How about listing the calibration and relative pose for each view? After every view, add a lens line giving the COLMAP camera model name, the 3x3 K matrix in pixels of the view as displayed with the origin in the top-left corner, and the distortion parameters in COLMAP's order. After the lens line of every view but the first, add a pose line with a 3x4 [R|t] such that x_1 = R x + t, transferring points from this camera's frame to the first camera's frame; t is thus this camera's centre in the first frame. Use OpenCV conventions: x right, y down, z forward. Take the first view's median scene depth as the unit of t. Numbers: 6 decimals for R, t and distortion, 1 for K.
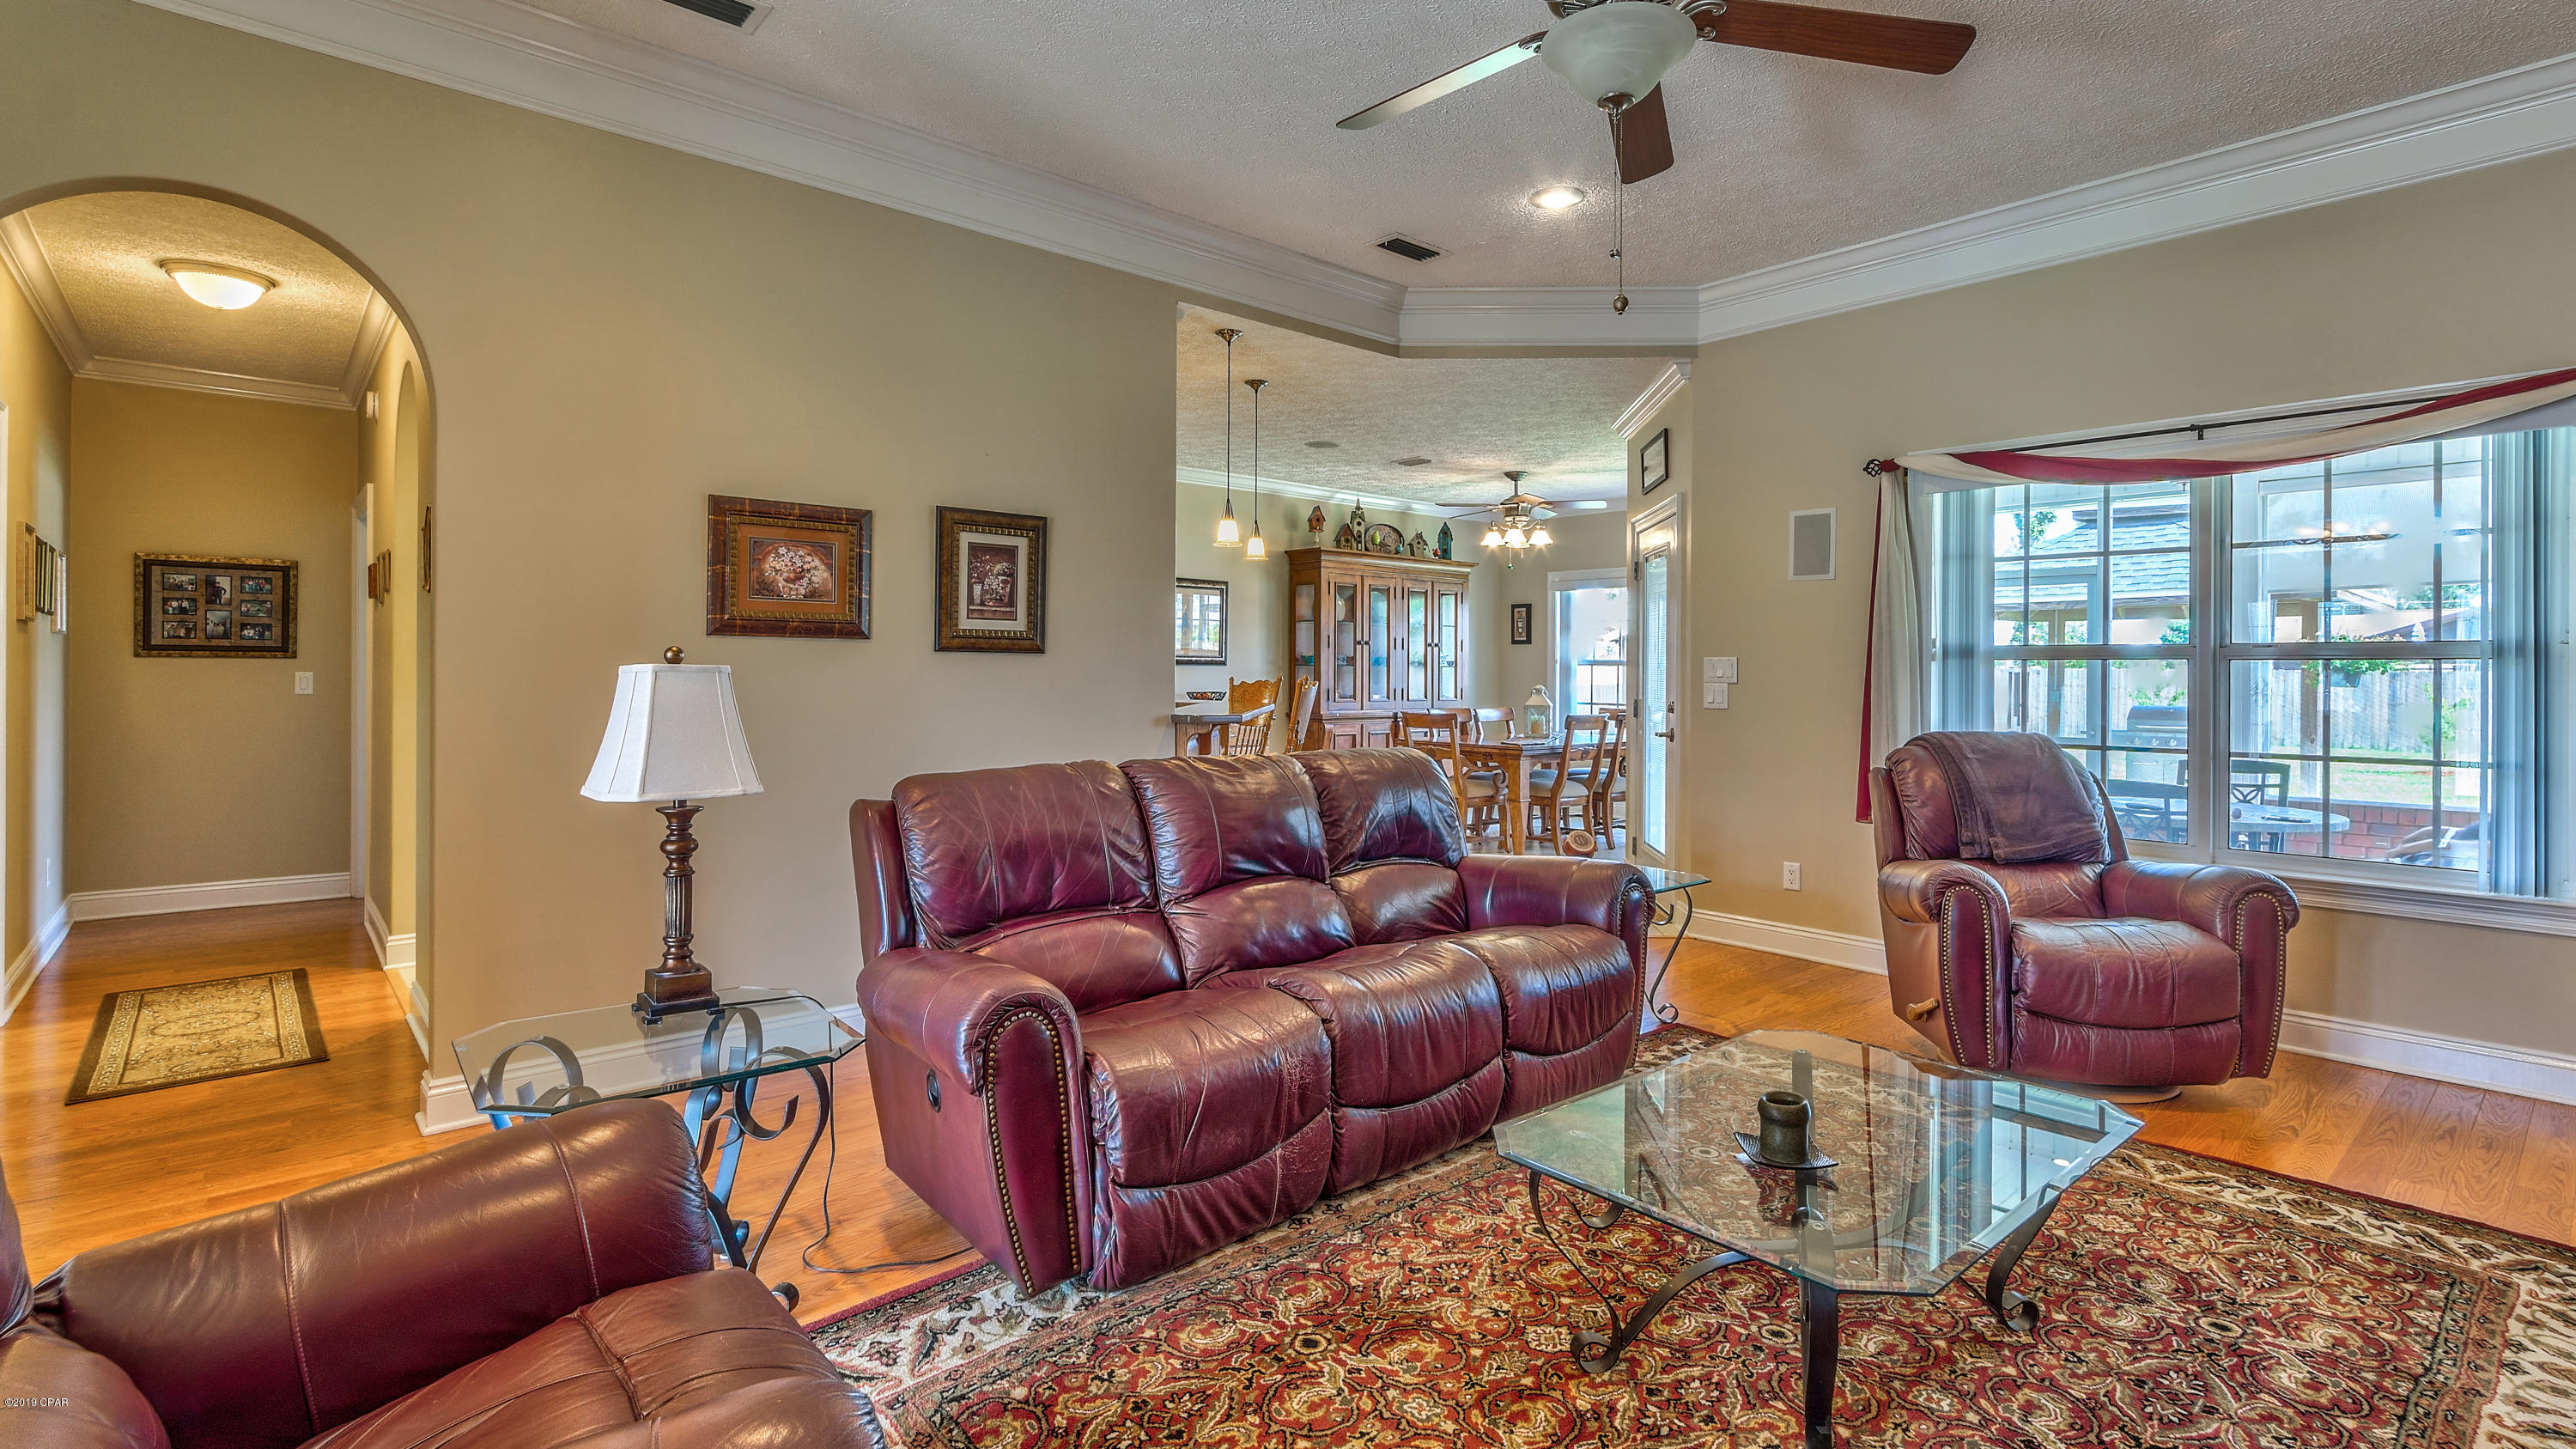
lens RADIAL K [[1151.9, 0, 1288.0], [0, 1151.9, 724.5], [0, 0, 1]] dist [-0.005635, -0.000288]
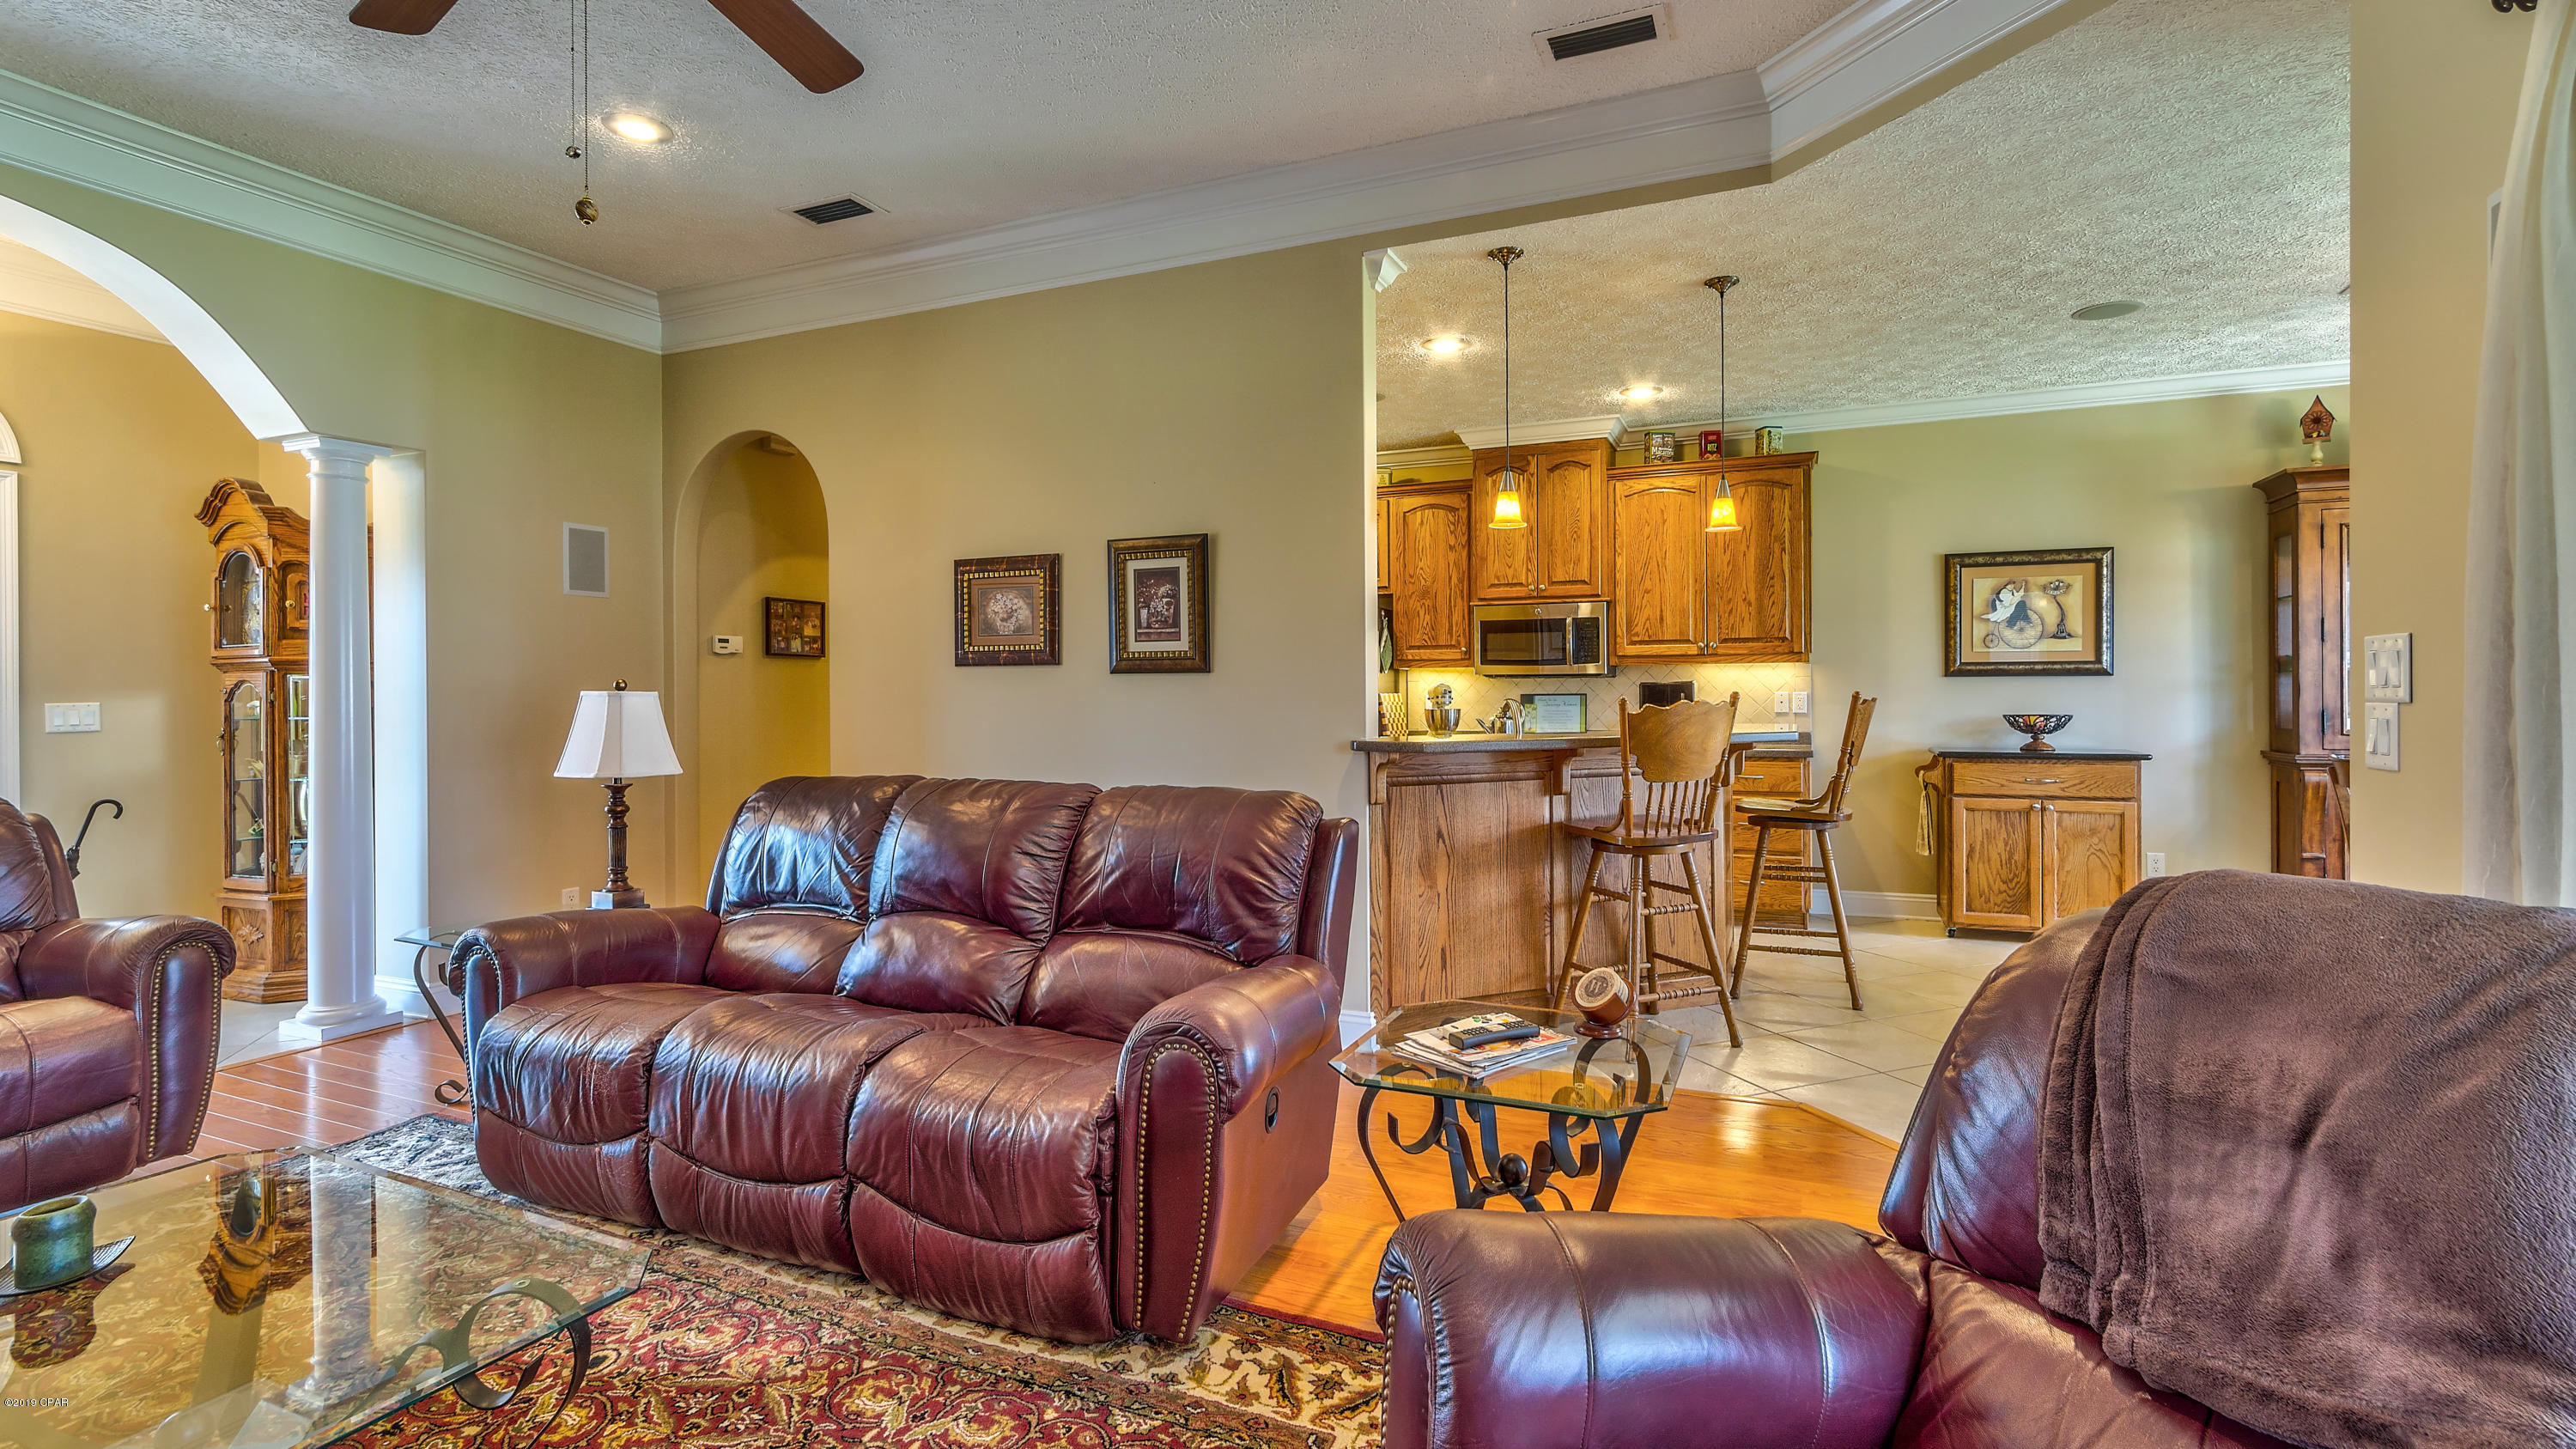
lens RADIAL K [[1151.9, 0, 1288.0], [0, 1151.9, 724.5], [0, 0, 1]] dist [-0.005635, -0.000288]
pose [[0.434654, 0.014928, -0.900474, 0.738840], [-0.031220, 0.999511, 0.001500, -0.022598], [0.900056, 0.027461, 0.434907, 0.674875]]
